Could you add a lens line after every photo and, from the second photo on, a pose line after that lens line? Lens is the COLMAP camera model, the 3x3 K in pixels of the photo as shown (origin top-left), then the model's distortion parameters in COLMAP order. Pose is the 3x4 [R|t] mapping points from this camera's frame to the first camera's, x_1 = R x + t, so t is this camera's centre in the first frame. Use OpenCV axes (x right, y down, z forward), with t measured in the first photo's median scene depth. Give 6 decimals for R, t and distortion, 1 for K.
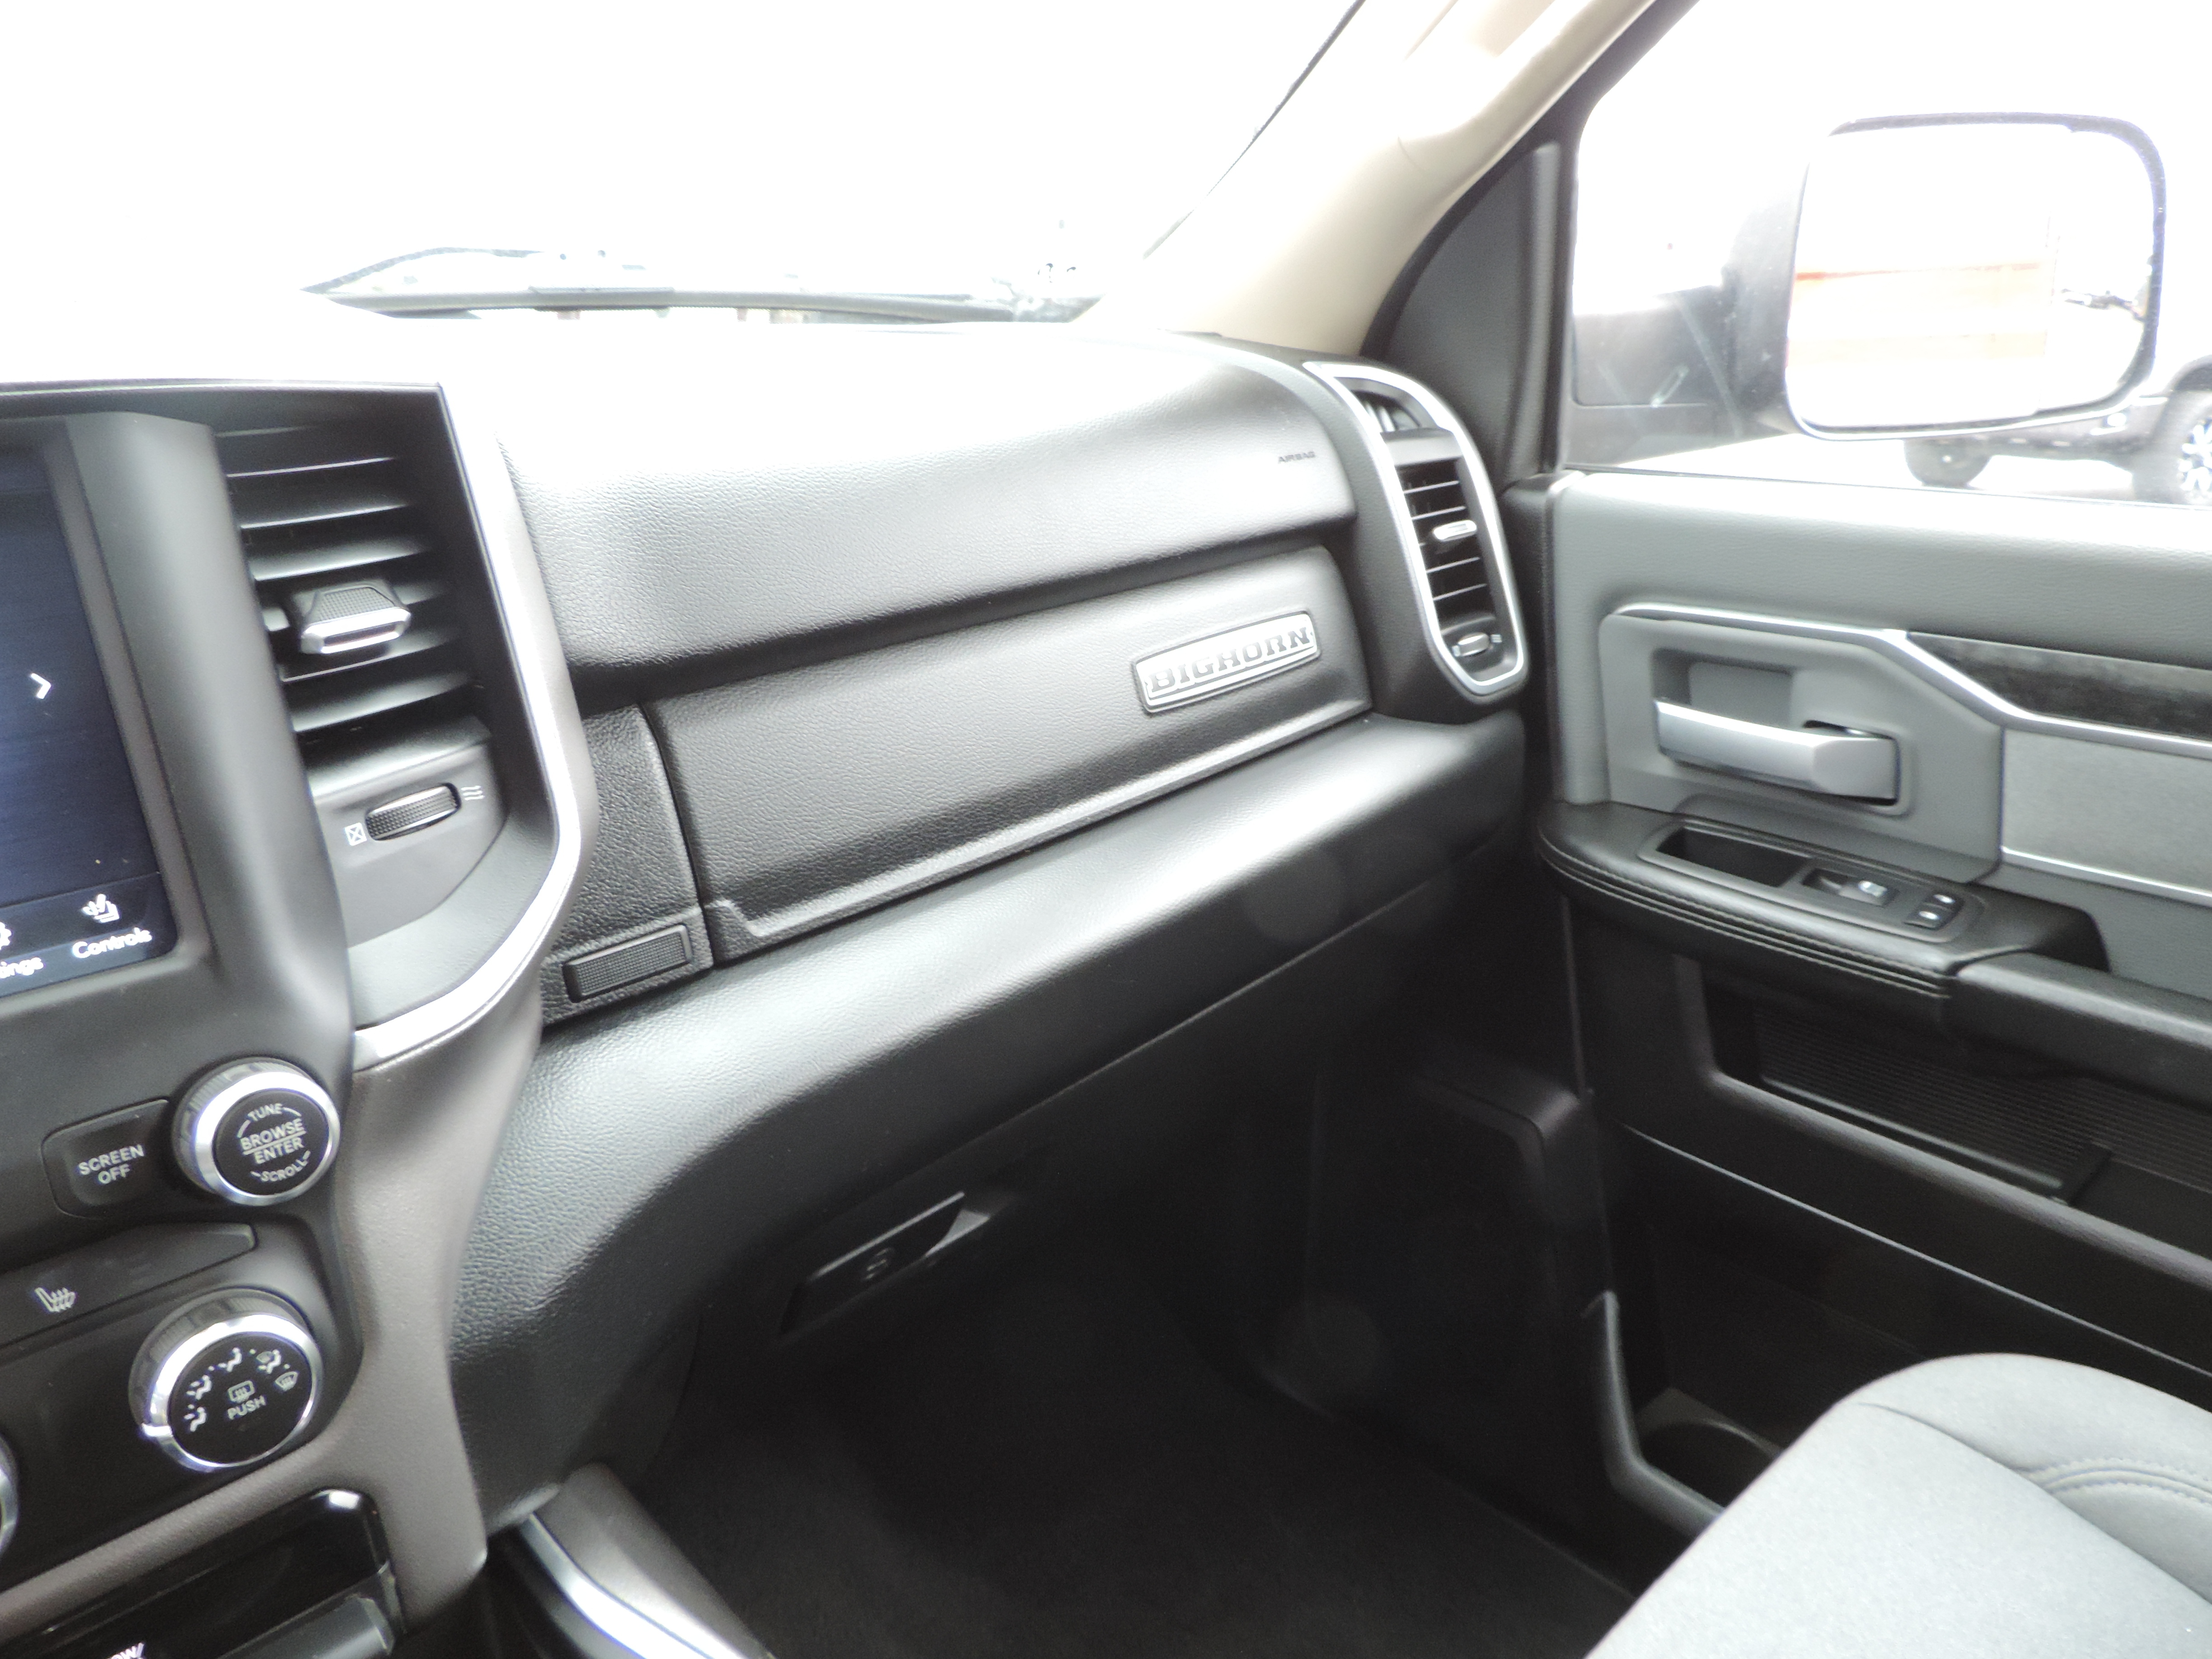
lens RADIAL K [[1570.1, 0, 1116.0], [0, 1570.1, 817.0], [0, 0, 1]] dist [-0.007974, -0.002647]
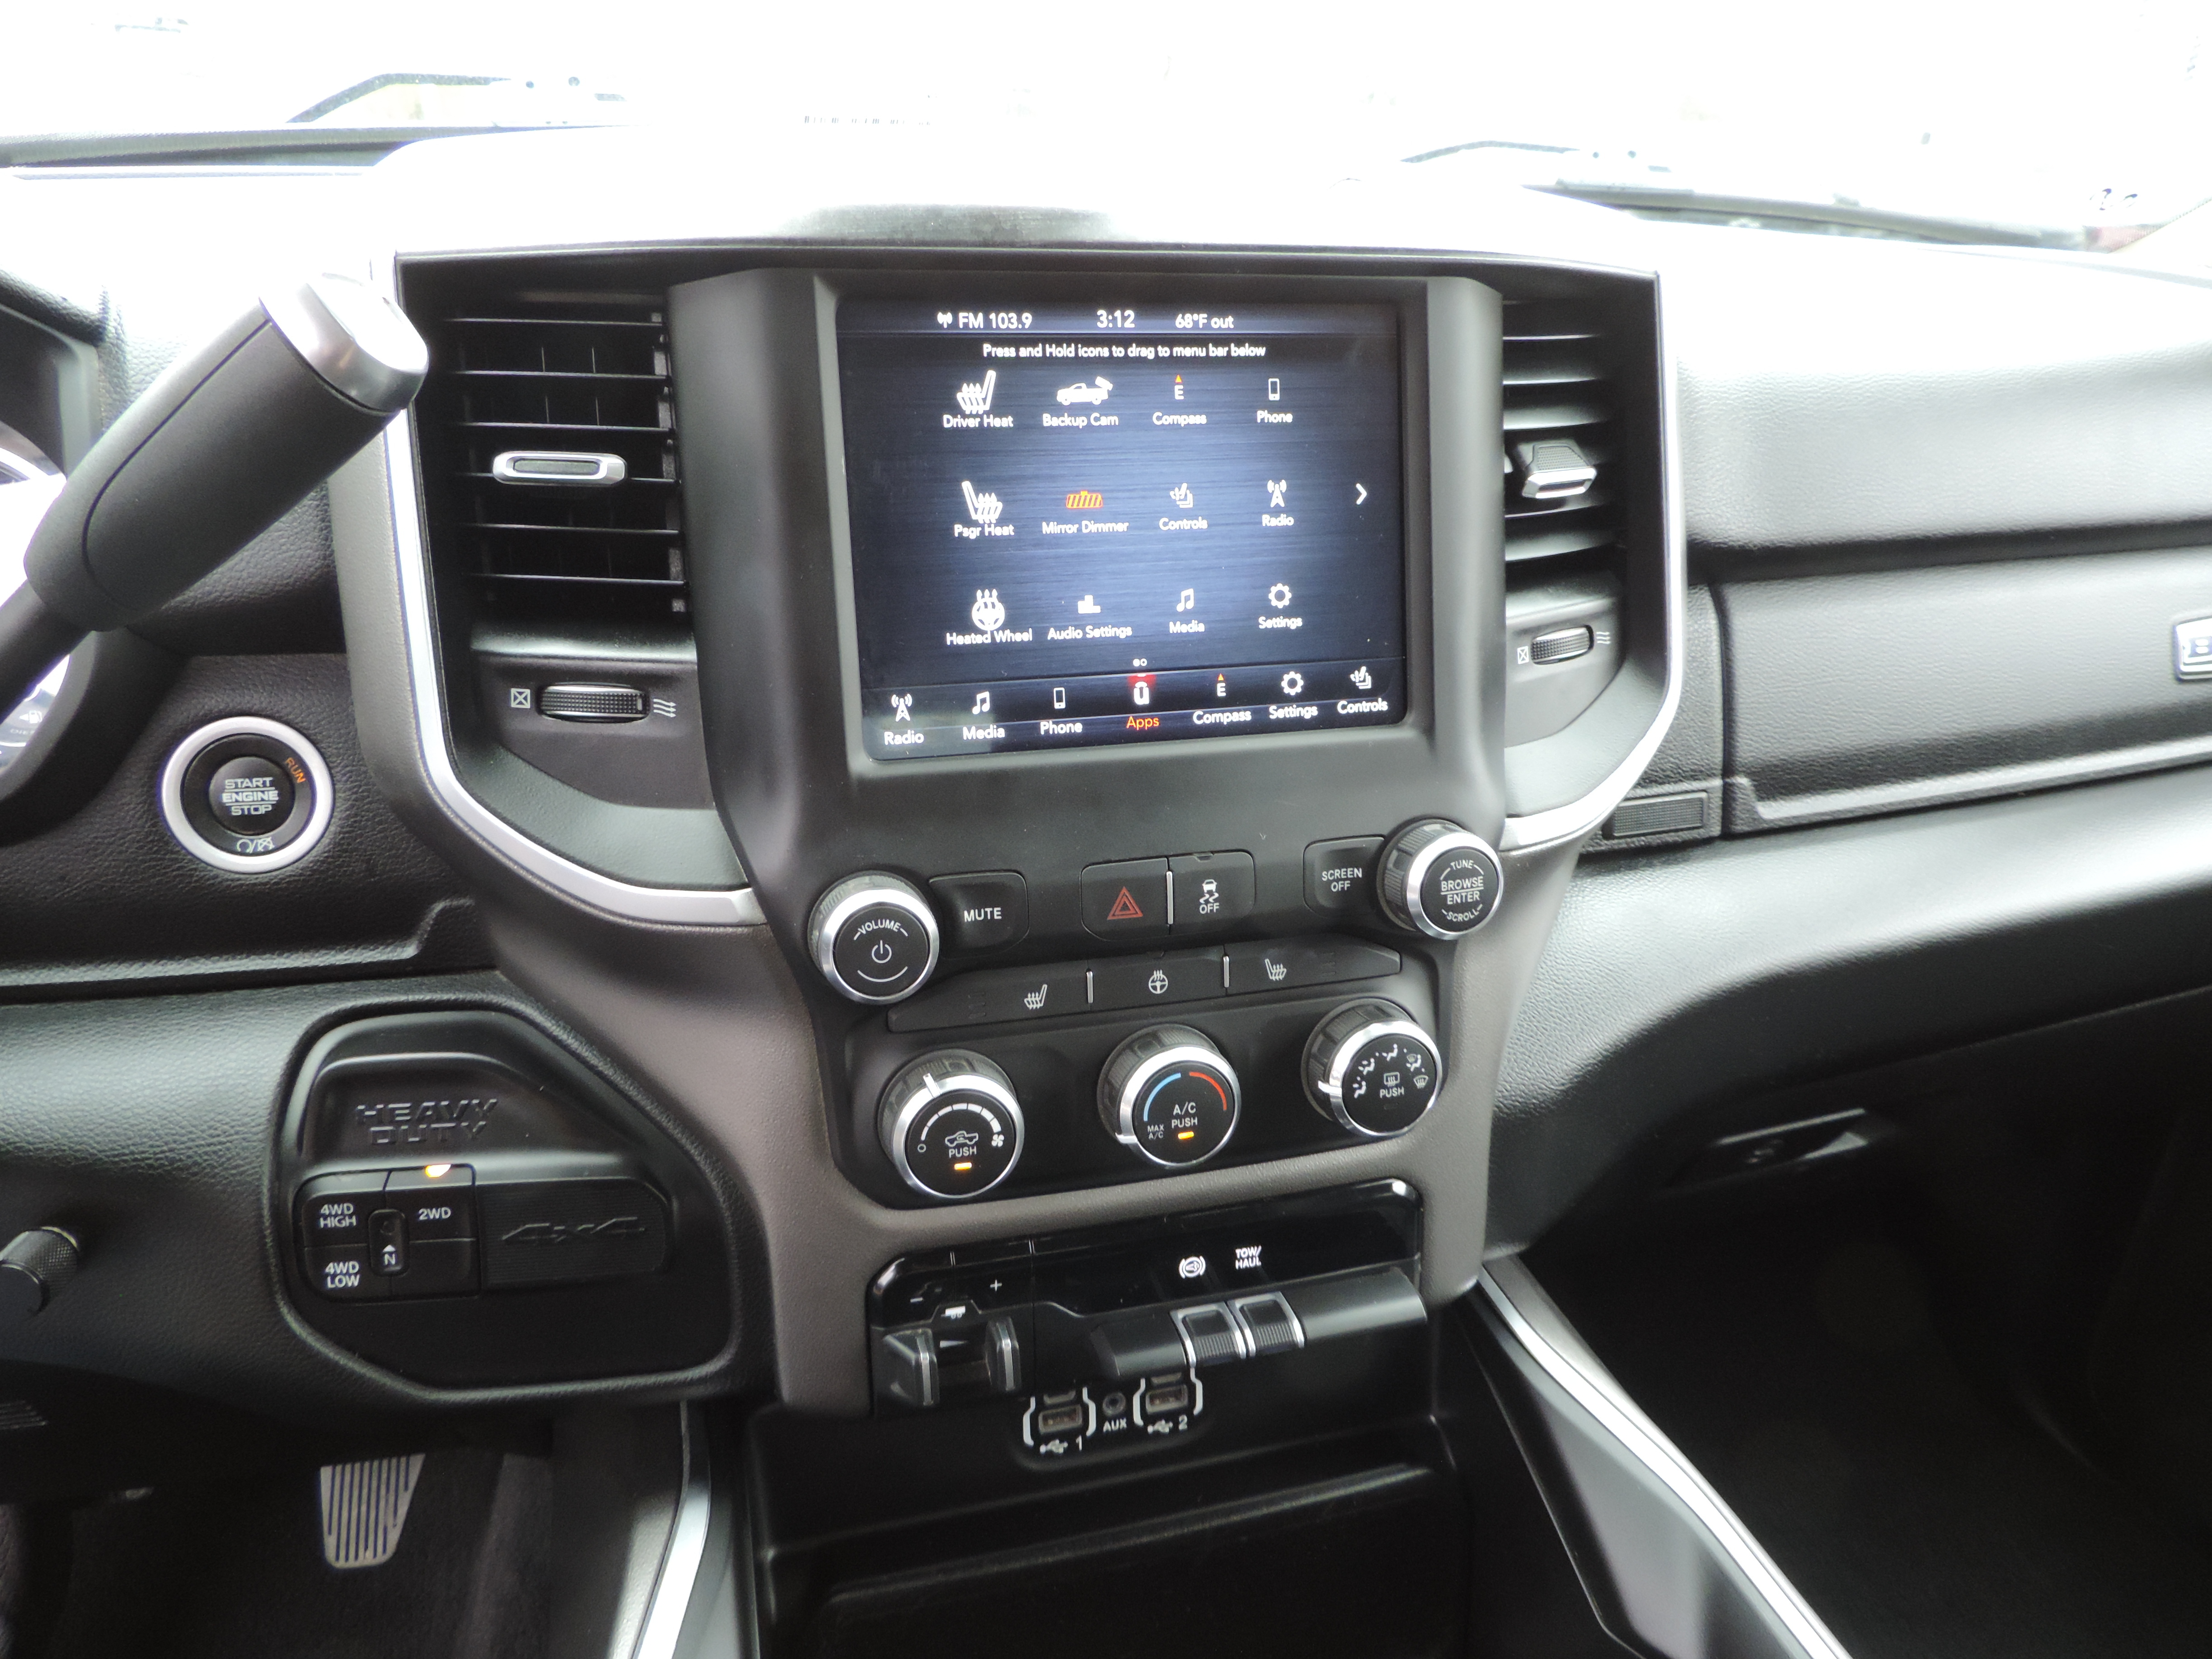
lens RADIAL K [[1570.1, 0, 1105.4], [0, 1570.1, 821.5], [0, 0, 1]] dist [-0.007974, -0.002647]
pose [[0.891754, 0.211079, -0.400276, -0.245419], [-0.186436, 0.977360, 0.100046, 0.067475], [0.412331, -0.014591, 0.910917, -0.187019]]
